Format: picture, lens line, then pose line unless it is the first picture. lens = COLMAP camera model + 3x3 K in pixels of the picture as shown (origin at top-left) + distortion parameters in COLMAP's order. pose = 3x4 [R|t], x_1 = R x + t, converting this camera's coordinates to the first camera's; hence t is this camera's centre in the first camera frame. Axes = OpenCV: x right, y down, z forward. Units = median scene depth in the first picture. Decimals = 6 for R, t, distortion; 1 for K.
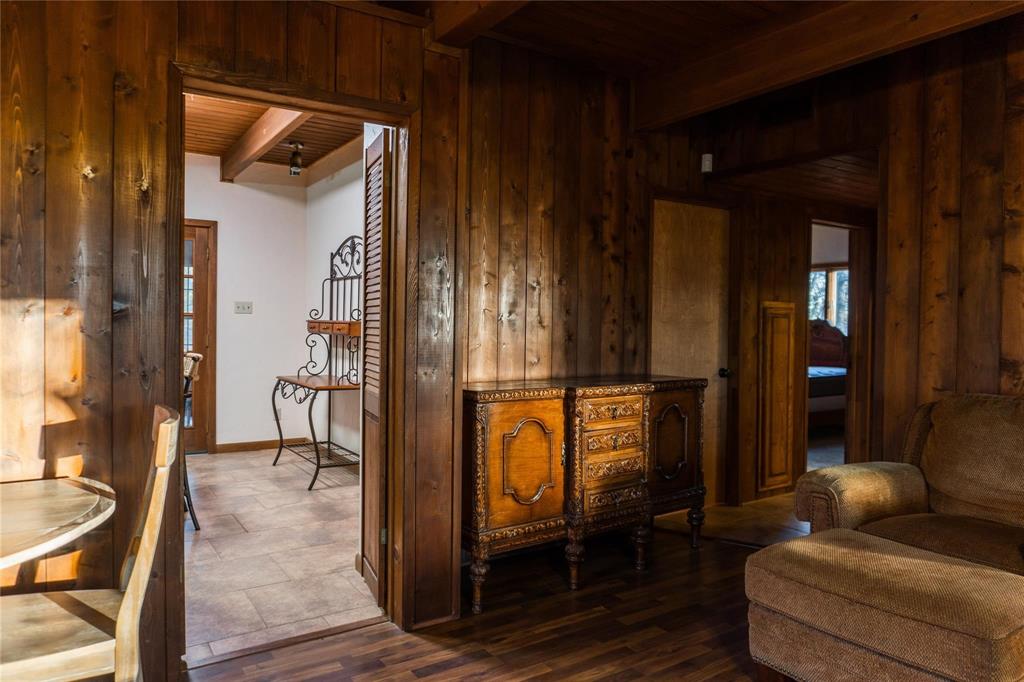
lens RADIAL K [[687.9, 0, 511.8], [0, 687.9, 337.0], [0, 0, 1]] dist [-0.002619, -0.002210]
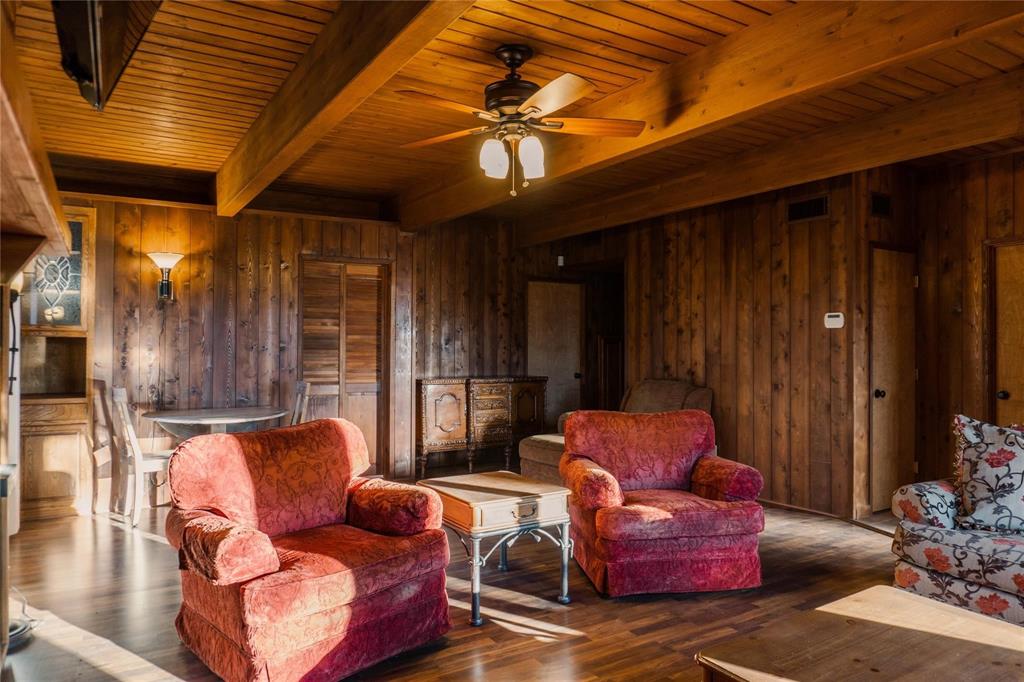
lens RADIAL K [[687.9, 0, 512.6], [0, 687.9, 341.8], [0, 0, 1]] dist [-0.002619, -0.002210]
pose [[0.999459, -0.008487, -0.031764, 0.257385], [0.007713, 0.999673, -0.024391, 0.008607], [0.031960, 0.024133, 0.999198, -1.014948]]
